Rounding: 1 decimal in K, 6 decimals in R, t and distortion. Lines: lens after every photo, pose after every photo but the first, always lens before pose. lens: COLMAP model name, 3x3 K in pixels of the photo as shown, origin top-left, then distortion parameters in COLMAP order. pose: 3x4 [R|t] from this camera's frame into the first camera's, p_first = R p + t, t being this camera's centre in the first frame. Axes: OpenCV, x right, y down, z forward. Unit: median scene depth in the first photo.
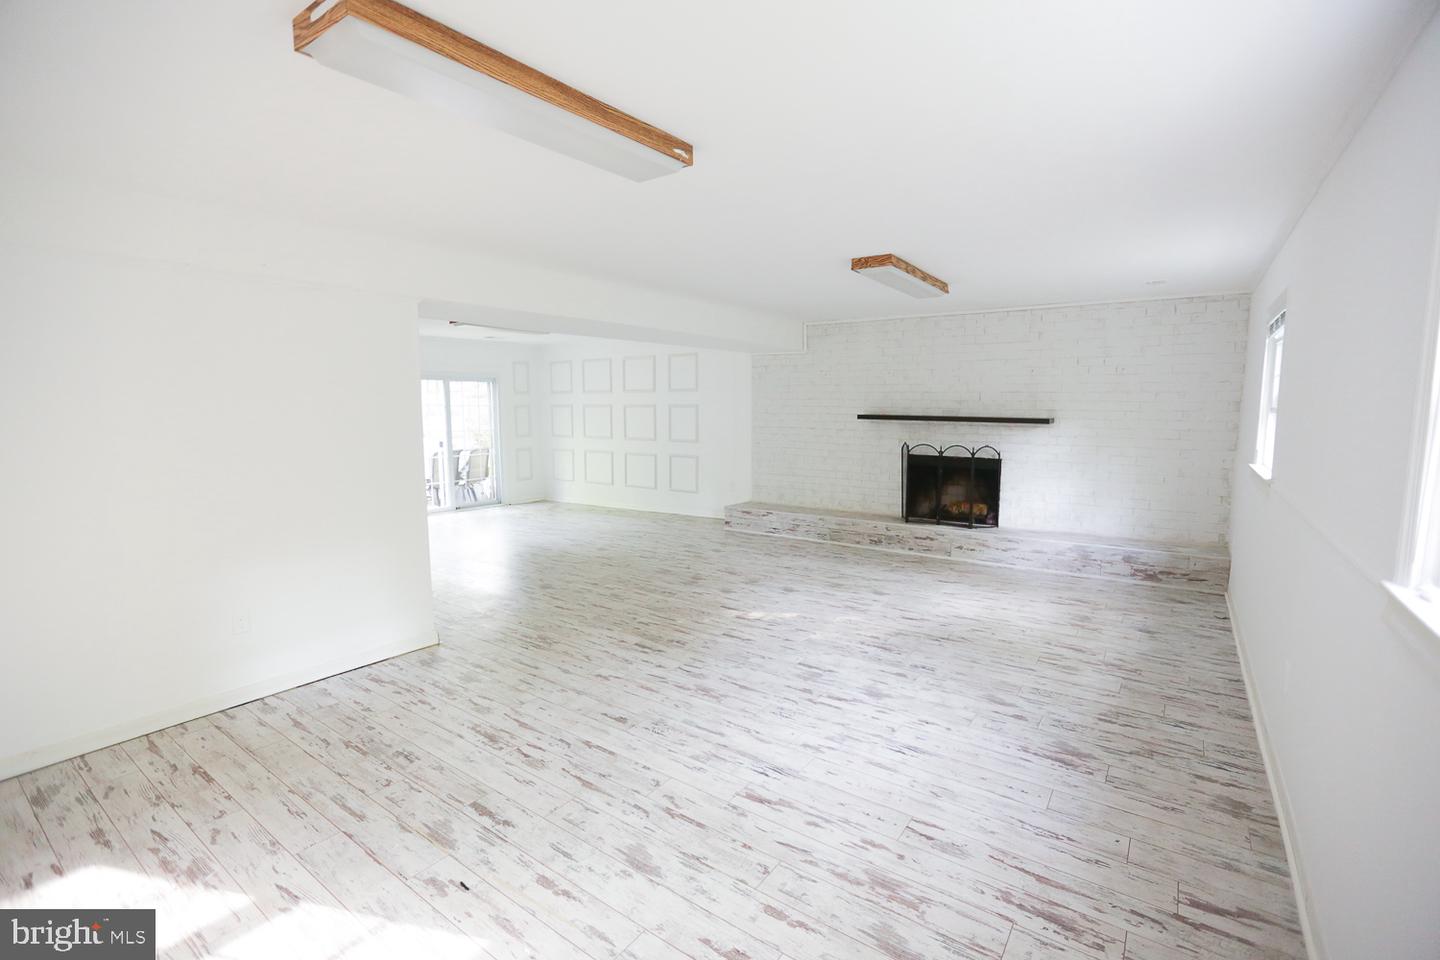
lens RADIAL K [[646.4, 0, 723.9], [0, 646.4, 482.5], [0, 0, 1]] dist [-0.041832, 0.014036]
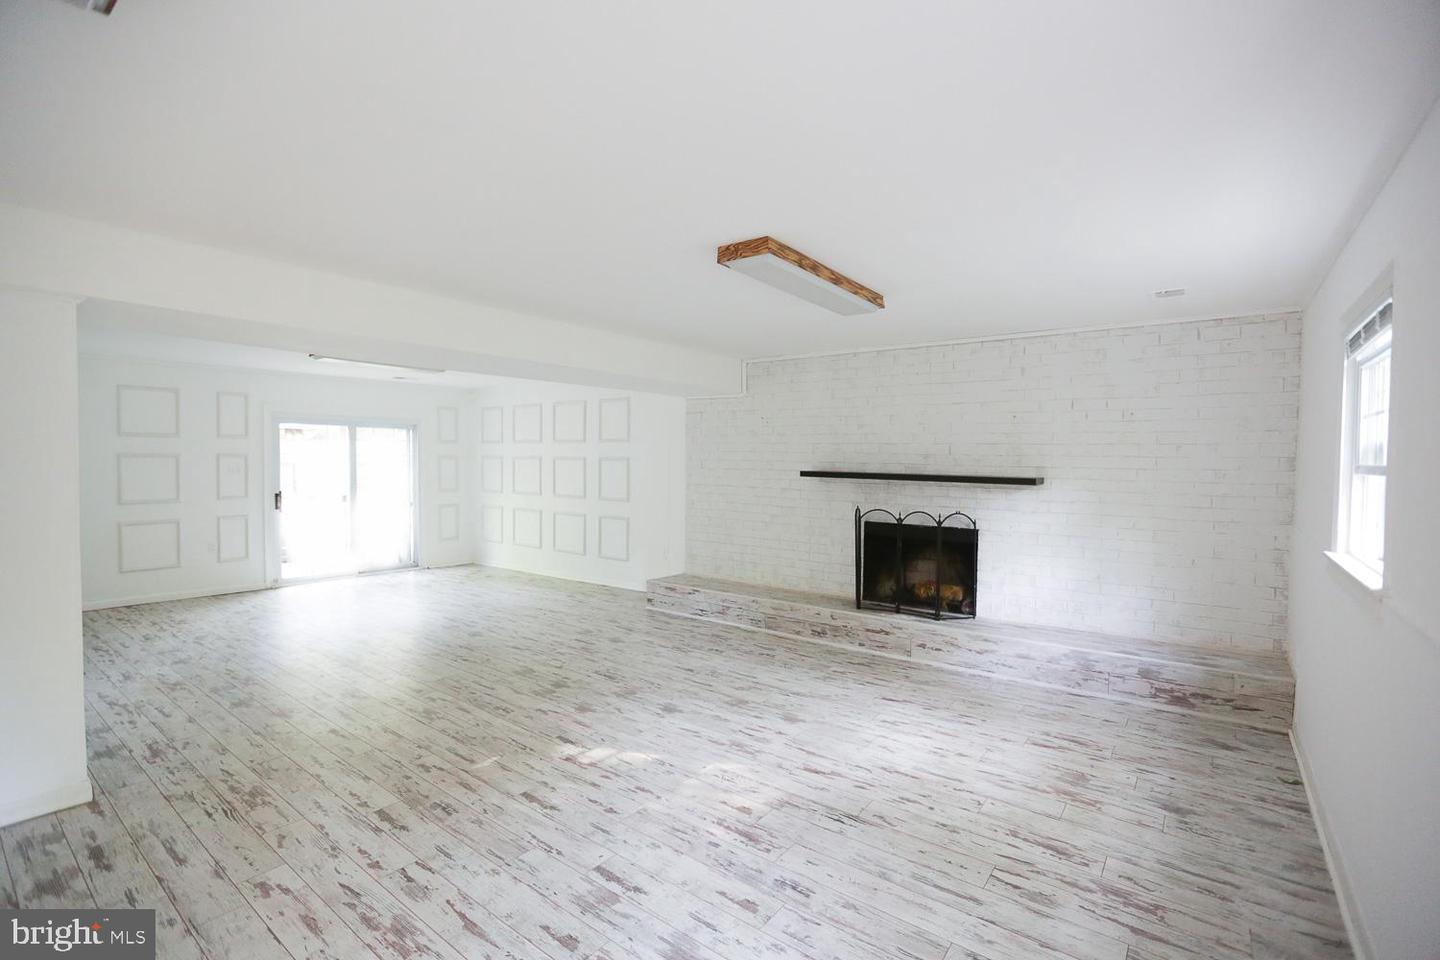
lens RADIAL K [[646.4, 0, 723.9], [0, 646.4, 482.5], [0, 0, 1]] dist [-0.041832, 0.014036]
pose [[0.999439, 0.012463, -0.031095, 0.176910], [-0.015055, 0.996302, -0.084590, -0.027164], [0.029925, 0.085011, 0.995931, 0.252115]]
